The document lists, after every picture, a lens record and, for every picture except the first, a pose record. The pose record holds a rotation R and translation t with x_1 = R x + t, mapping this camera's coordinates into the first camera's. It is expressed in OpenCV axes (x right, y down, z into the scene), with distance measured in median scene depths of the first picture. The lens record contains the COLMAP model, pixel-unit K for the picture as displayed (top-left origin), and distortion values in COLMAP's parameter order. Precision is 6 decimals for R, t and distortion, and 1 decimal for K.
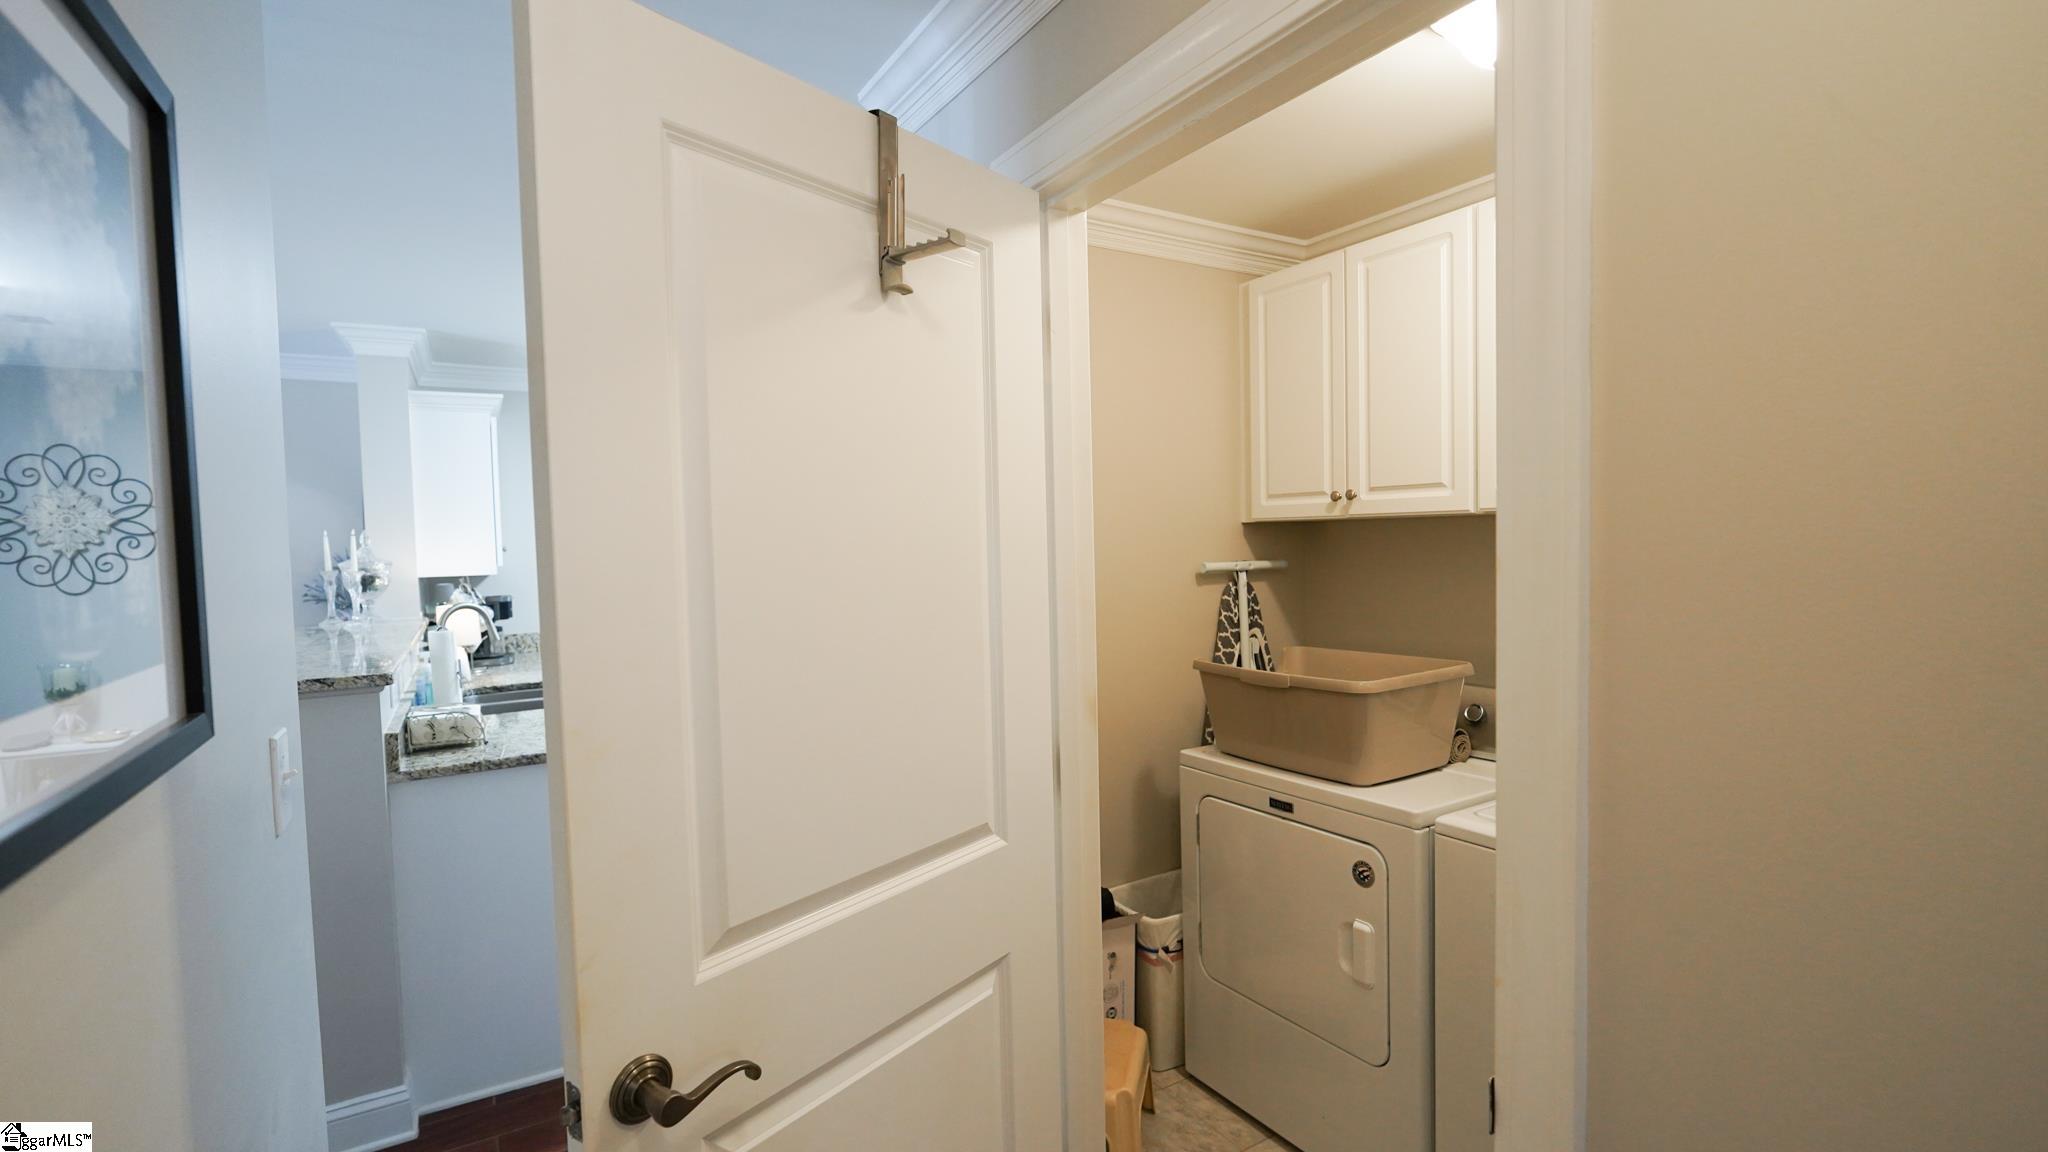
lens RADIAL K [[915.3, 0, 1023.2], [0, 915.3, 575.7], [0, 0, 1]] dist [-0.020561, 0.008509]
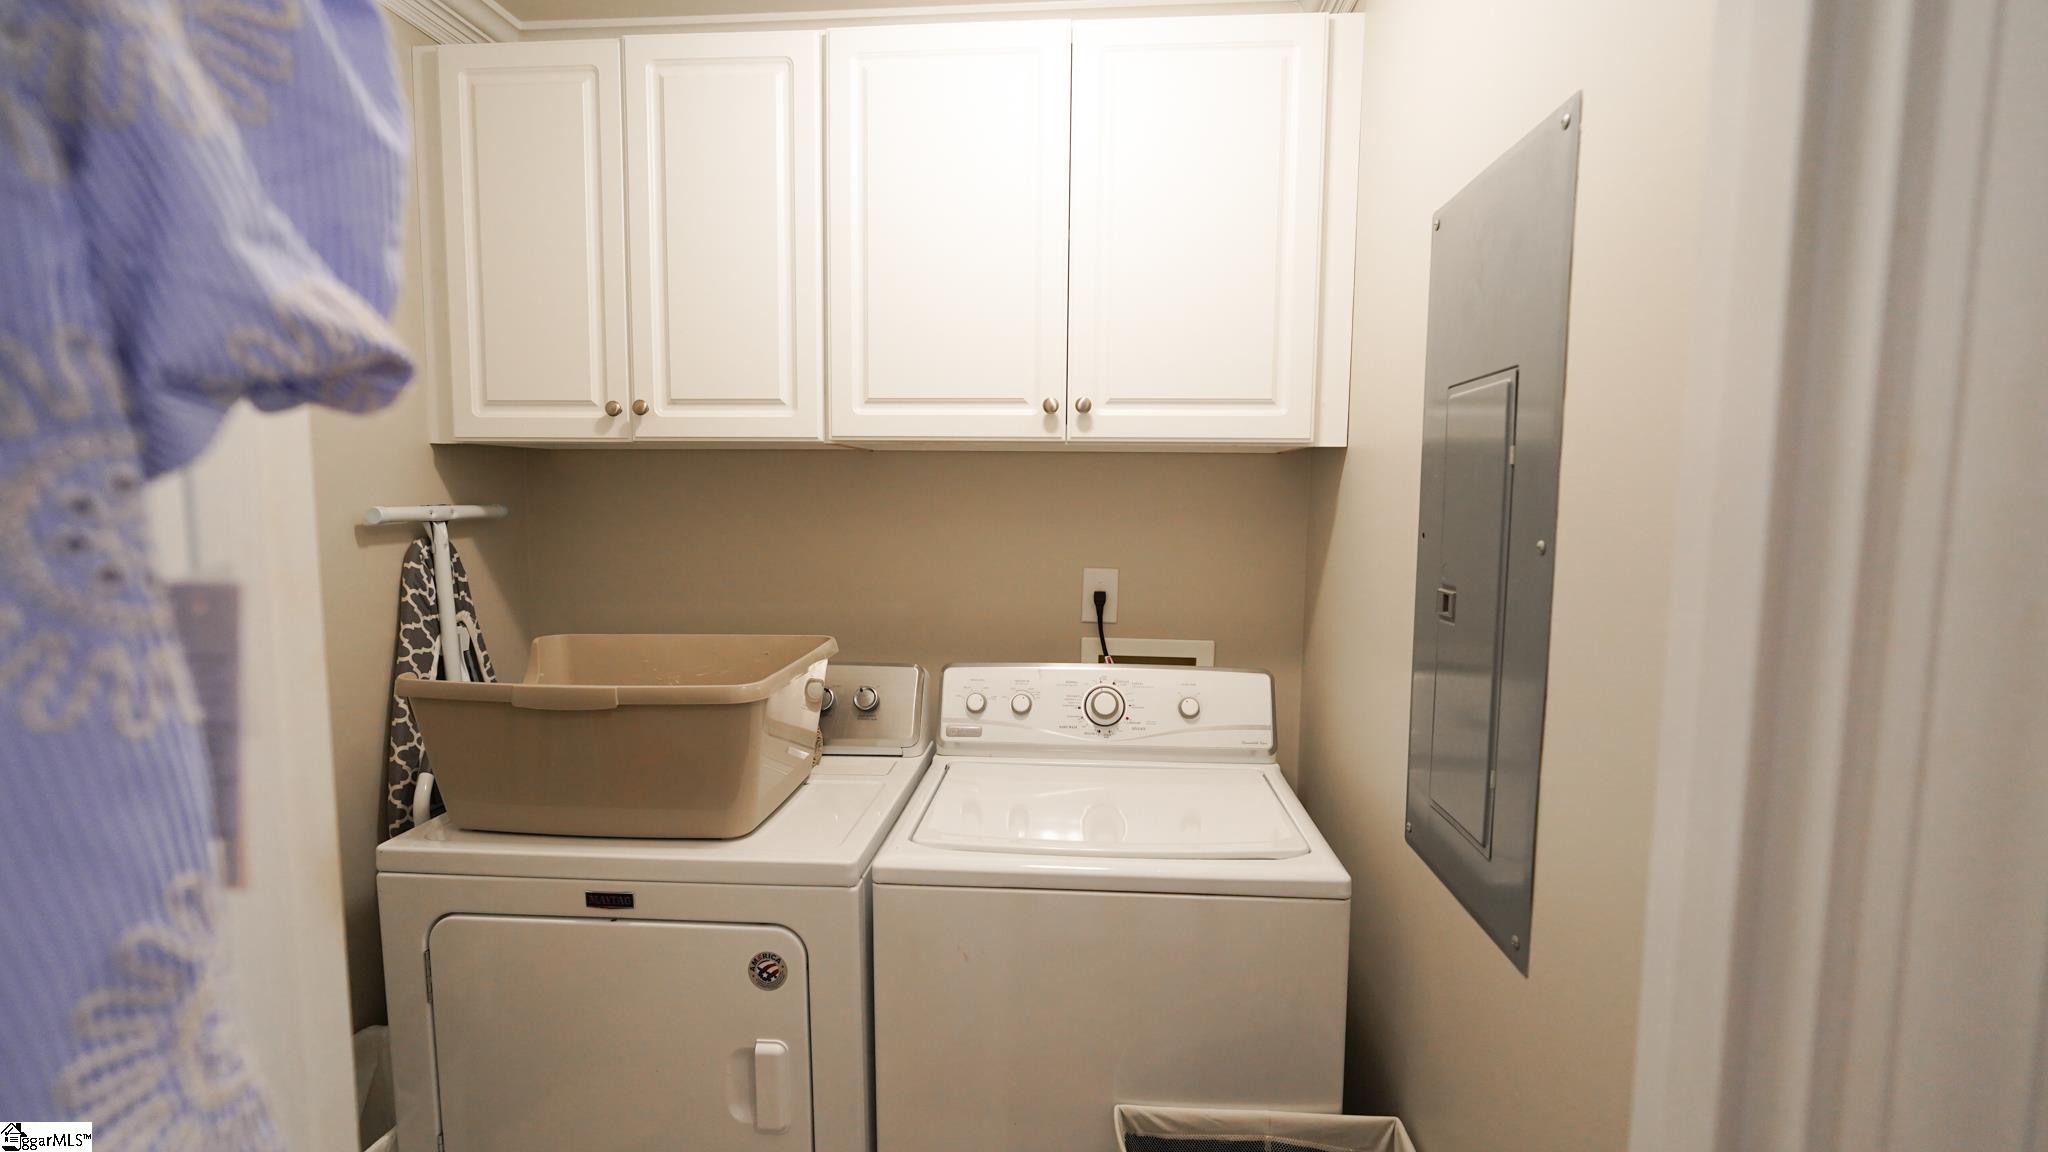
lens RADIAL K [[915.3, 0, 1023.2], [0, 915.3, 575.7], [0, 0, 1]] dist [-0.020561, 0.008509]
pose [[0.588917, -0.049762, 0.806660, -0.030200], [0.013092, 0.998559, 0.052042, 0.005432], [-0.808087, -0.020088, 0.588720, 0.360292]]
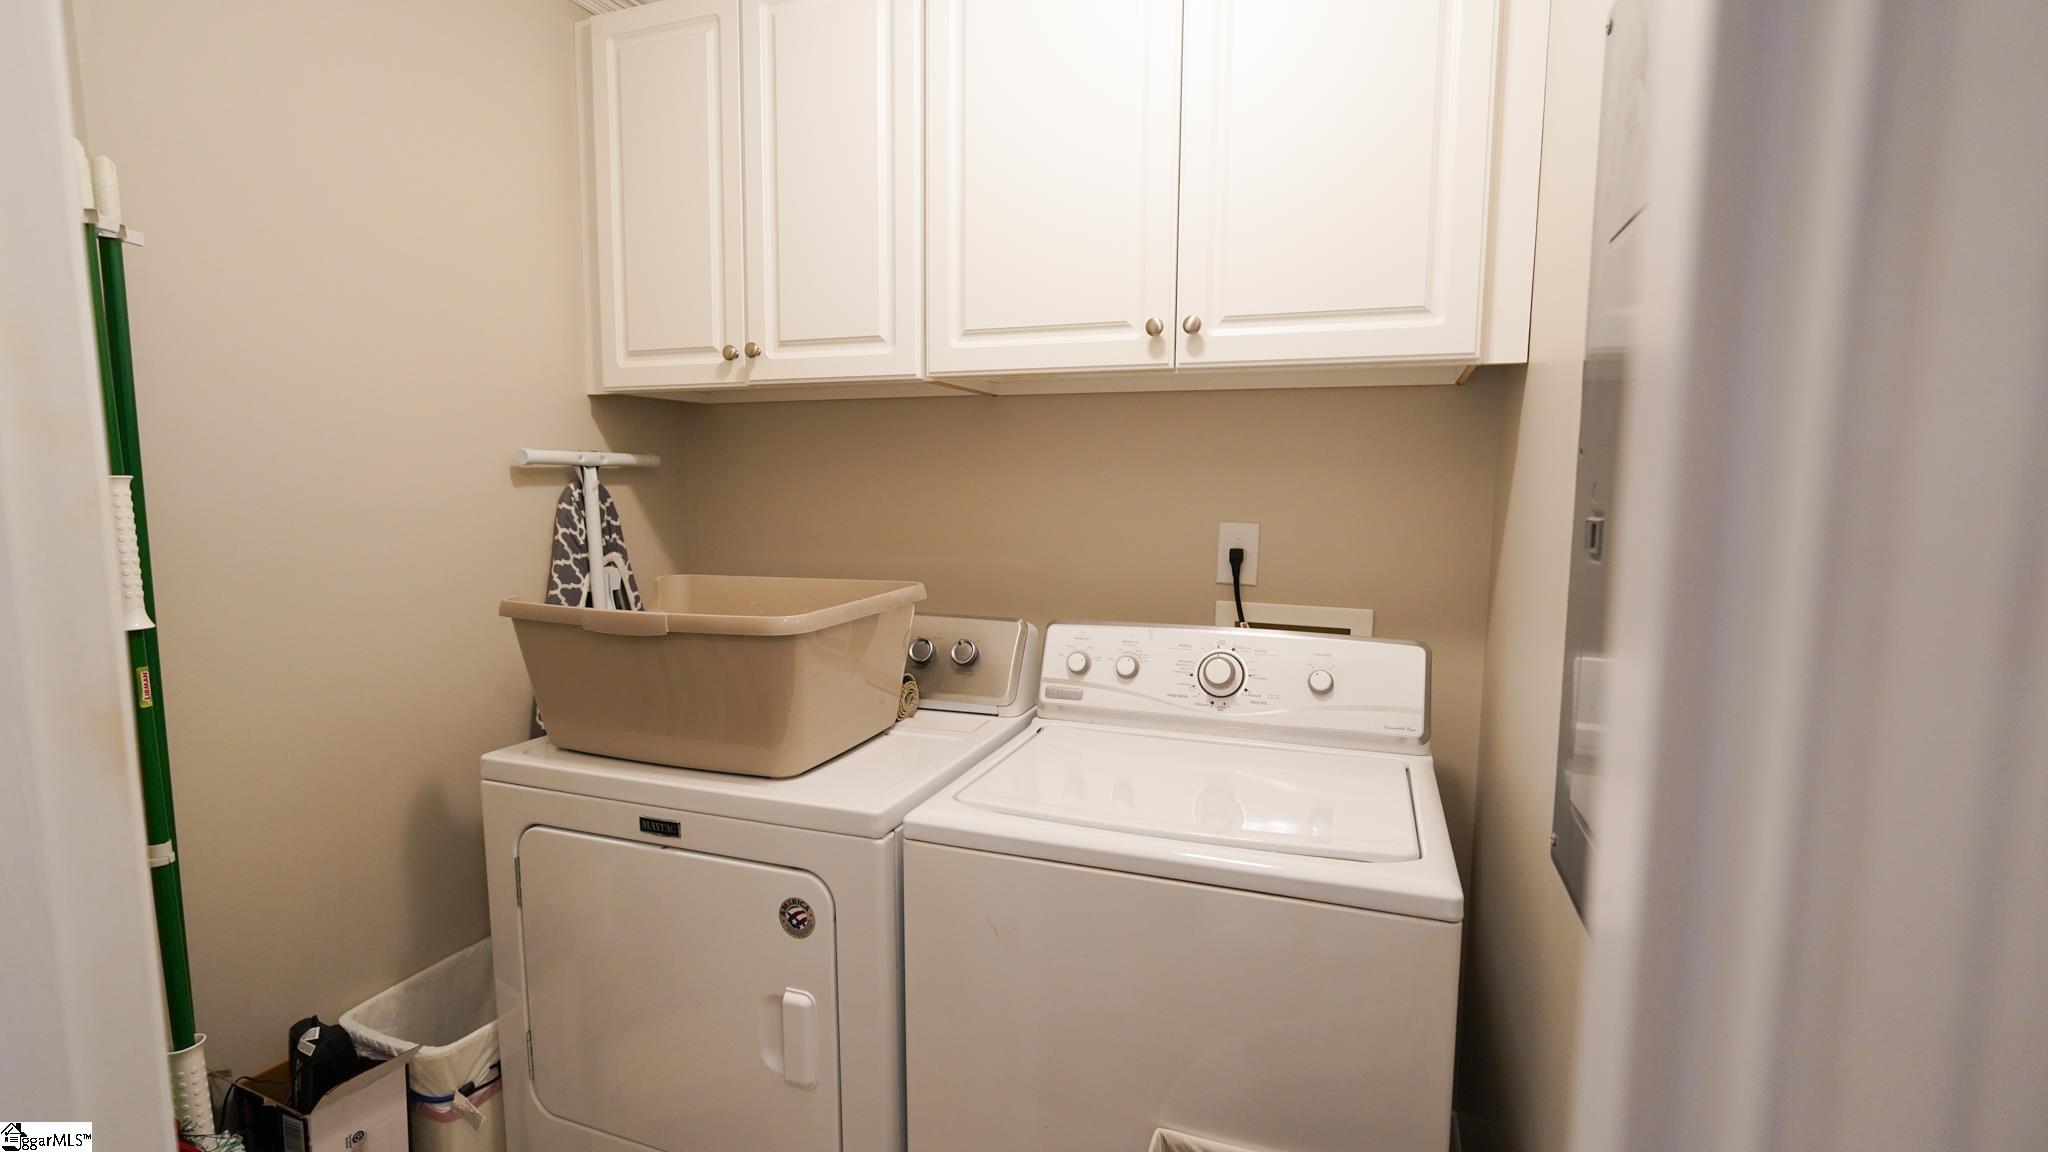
lens RADIAL K [[915.3, 0, 1023.2], [0, 915.3, 575.7], [0, 0, 1]] dist [-0.020561, 0.008509]
pose [[0.790745, -0.036922, 0.611031, 0.092377], [0.001597, 0.998300, 0.058256, 0.041075], [-0.612143, -0.045090, 0.789460, 0.321082]]
